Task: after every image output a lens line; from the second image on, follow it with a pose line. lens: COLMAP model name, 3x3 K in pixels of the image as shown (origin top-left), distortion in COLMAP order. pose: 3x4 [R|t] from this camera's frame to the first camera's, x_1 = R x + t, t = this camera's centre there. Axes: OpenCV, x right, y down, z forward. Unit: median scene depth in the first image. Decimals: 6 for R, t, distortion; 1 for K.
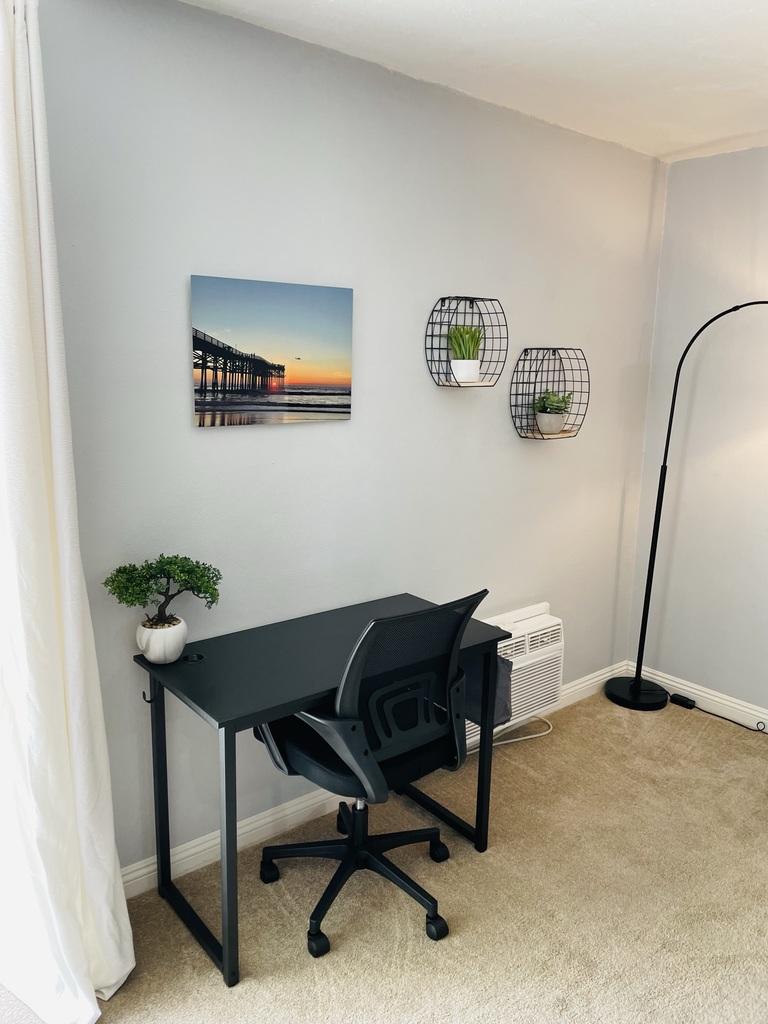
lens RADIAL K [[771.1, 0, 384.0], [0, 771.1, 512.0], [0, 0, 1]] dist [0.036907, 0.000718]
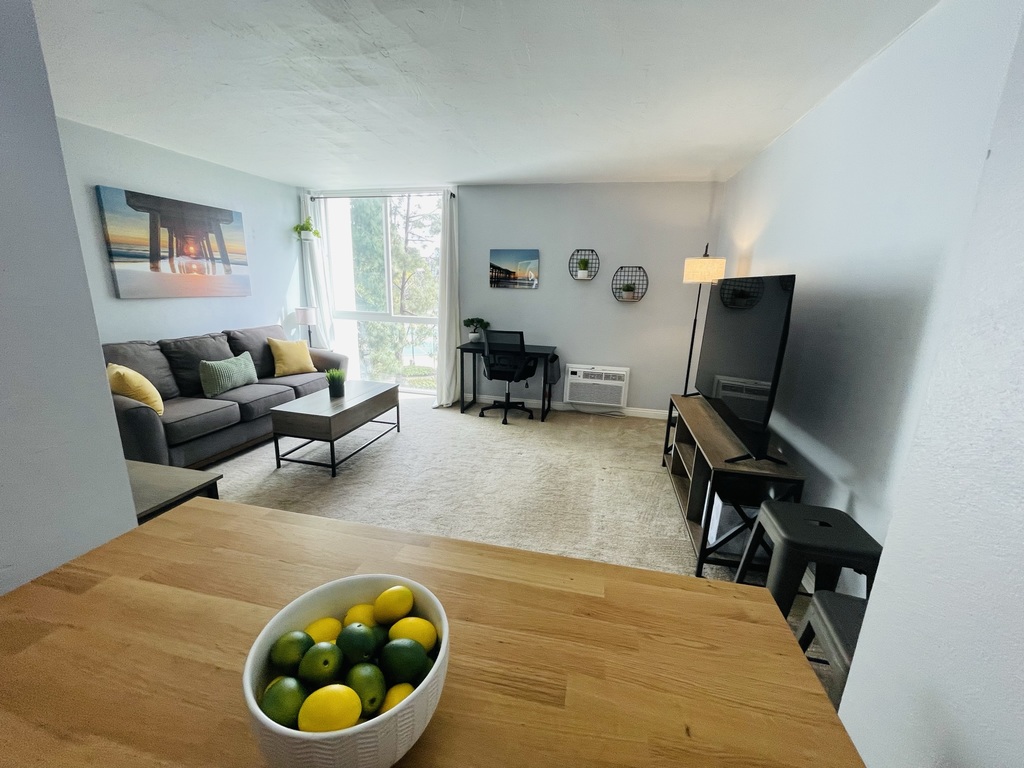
lens RADIAL K [[417.9, 0, 512.0], [0, 417.9, 384.0], [0, 0, 1]] dist [-0.002585, 0.000160]
pose [[0.615716, 0.183165, -0.766384, 1.411752], [-0.169212, 0.980652, 0.098429, 0.134131], [0.769585, 0.069077, 0.634797, -0.226828]]
